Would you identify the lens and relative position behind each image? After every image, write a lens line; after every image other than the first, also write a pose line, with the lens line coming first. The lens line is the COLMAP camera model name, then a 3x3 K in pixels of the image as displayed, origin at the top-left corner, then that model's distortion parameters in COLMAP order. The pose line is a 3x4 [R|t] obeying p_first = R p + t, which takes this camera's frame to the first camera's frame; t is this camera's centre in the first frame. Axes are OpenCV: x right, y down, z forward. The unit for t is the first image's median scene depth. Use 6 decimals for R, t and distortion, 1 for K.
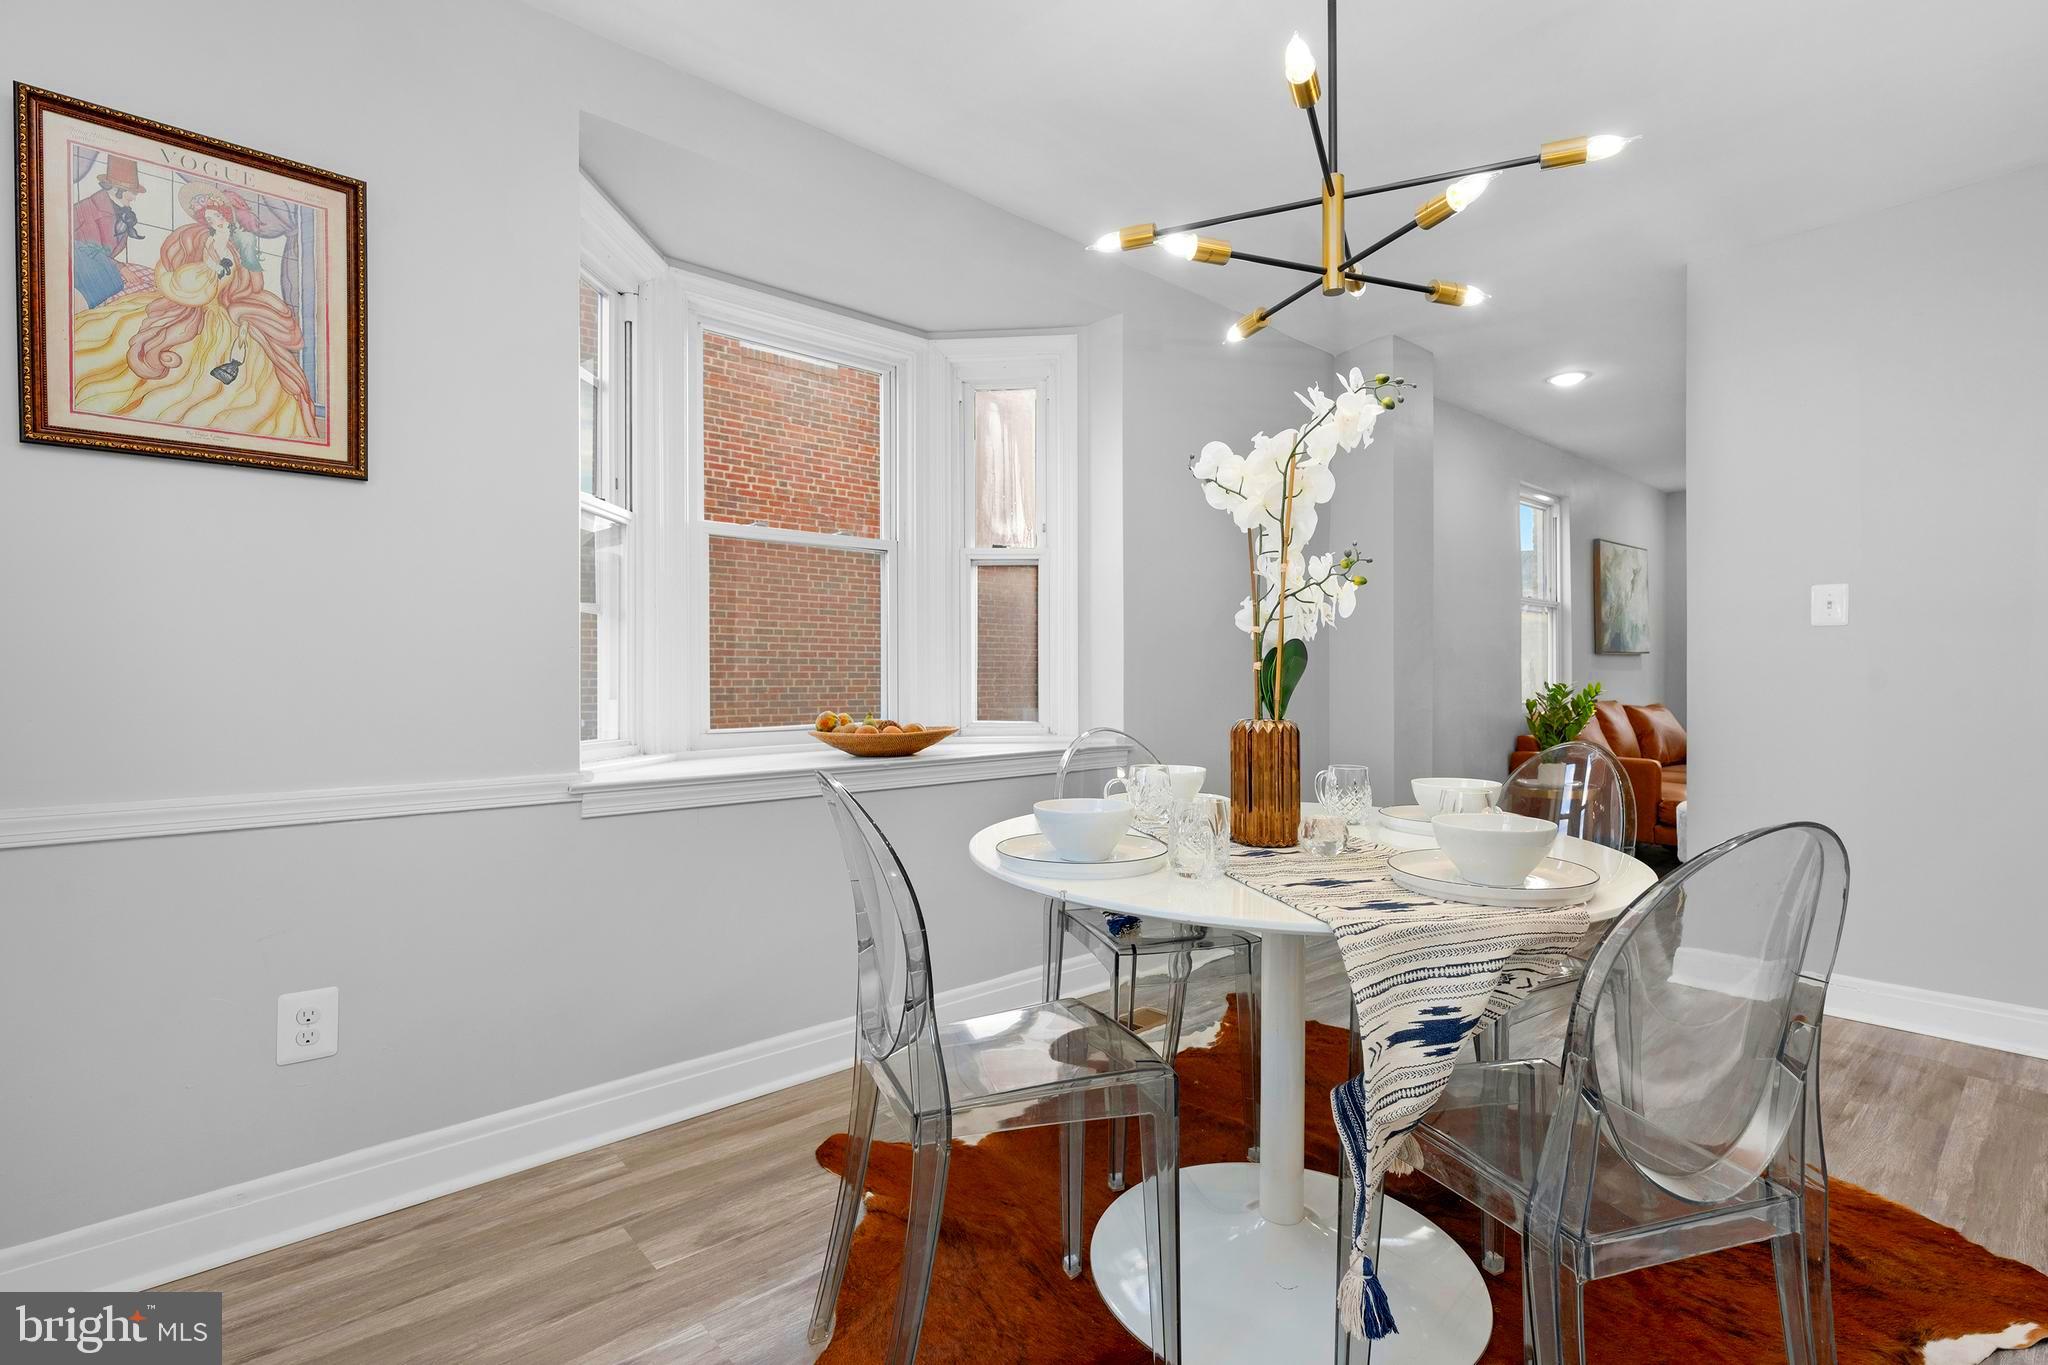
lens RADIAL K [[956.5, 0, 1017.1], [0, 956.5, 683.6], [0, 0, 1]] dist [0.002355, 0.000406]
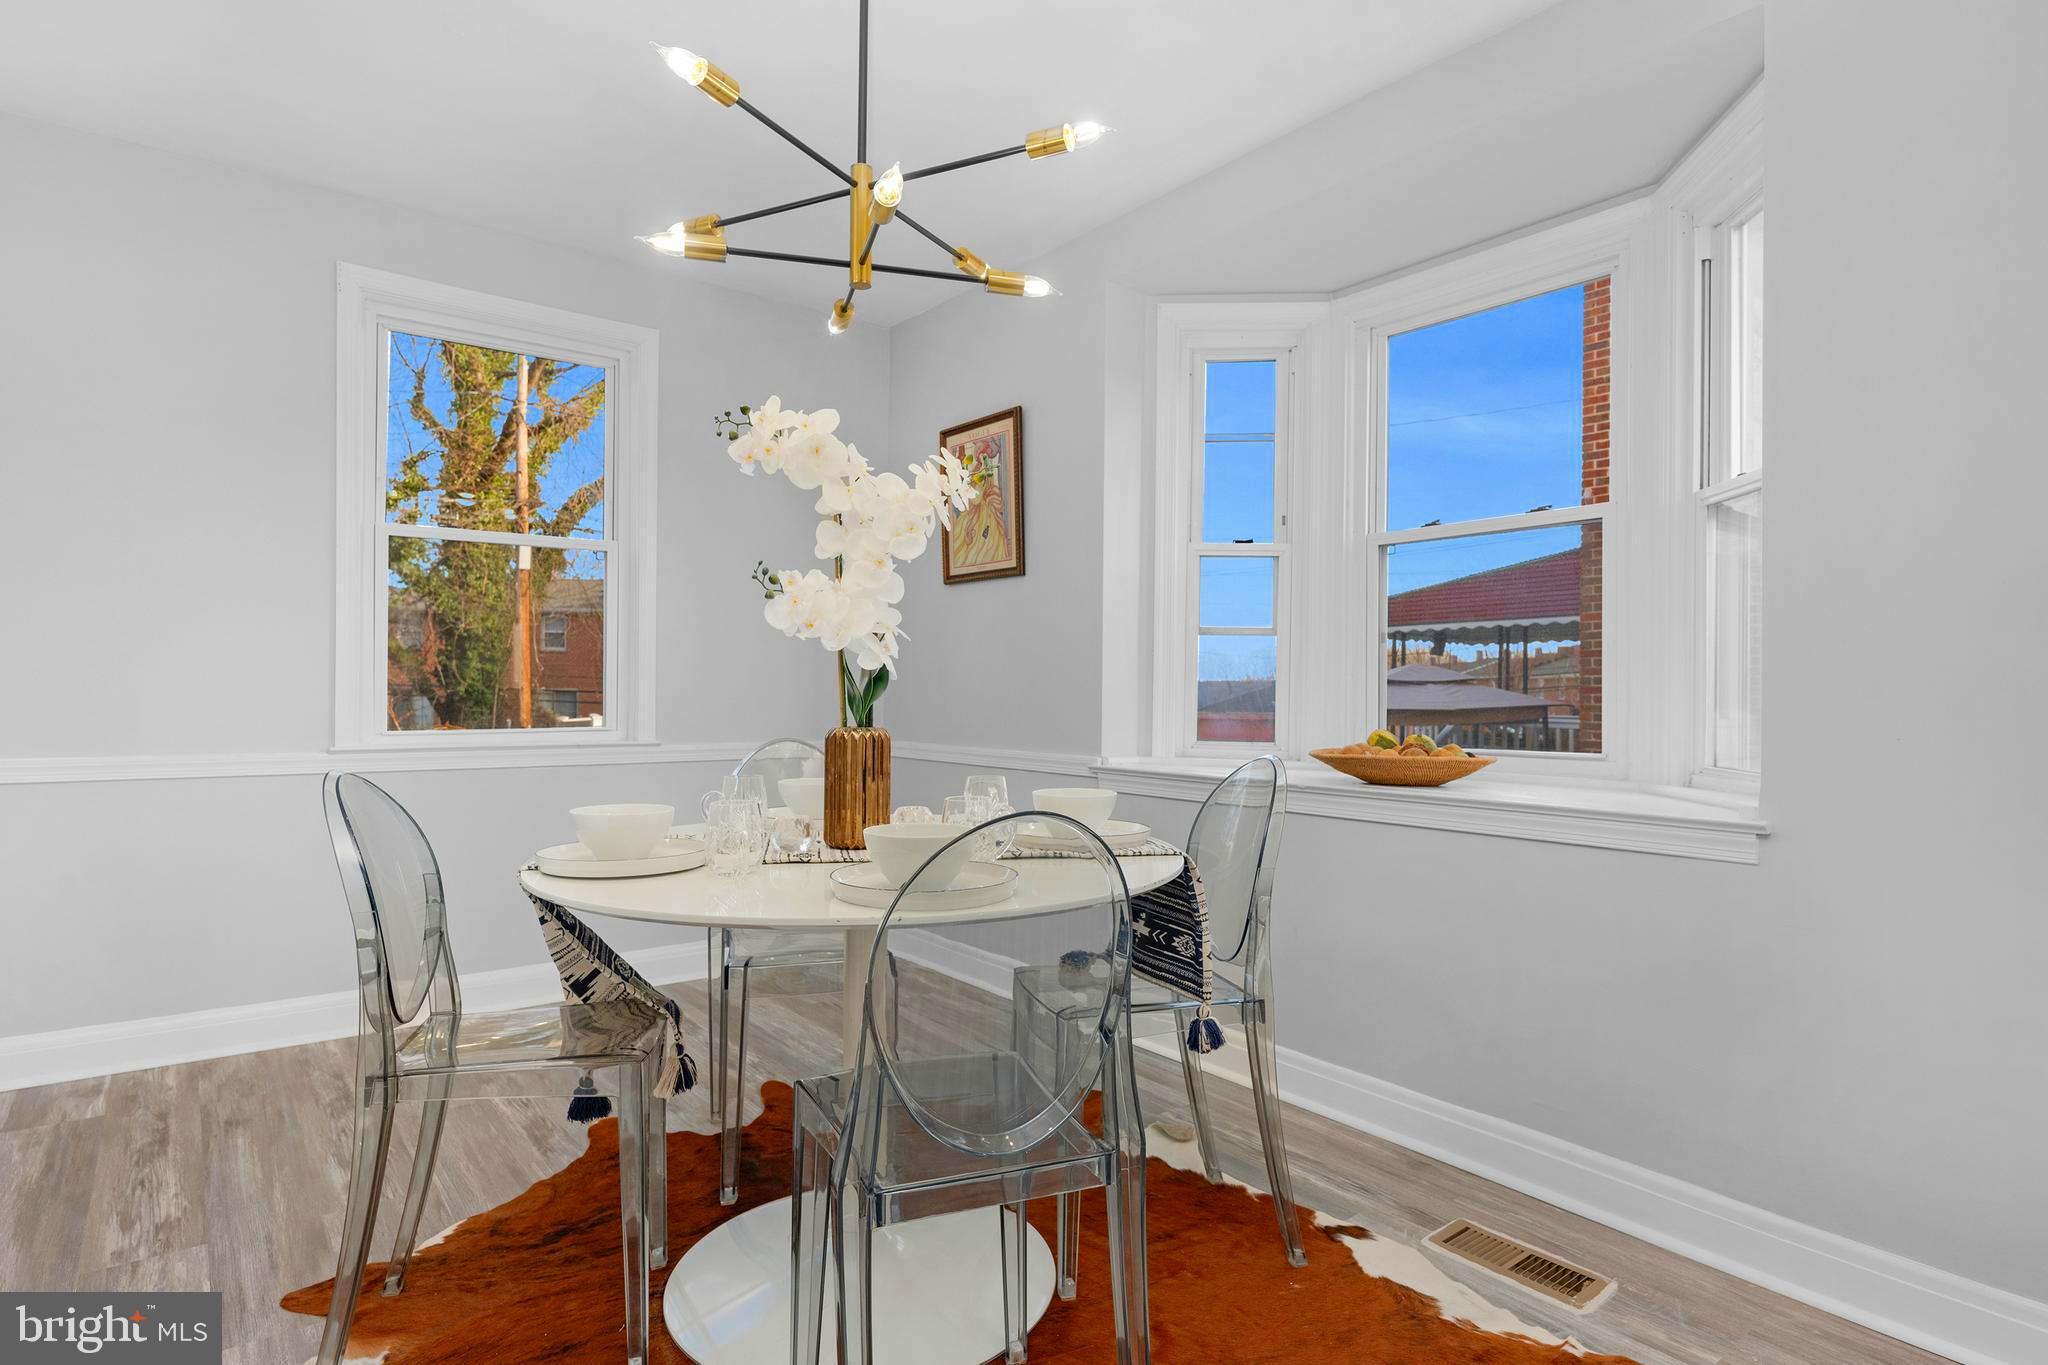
lens RADIAL K [[1110.2, 0, 1028.1], [0, 1110.2, 674.3], [0, 0, 1]] dist [-0.003029, -0.000456]
pose [[-0.065508, -0.012661, -0.997772, 1.344924], [-0.012683, 0.999849, -0.011855, -0.008592], [0.997771, 0.011878, -0.065659, 1.160747]]
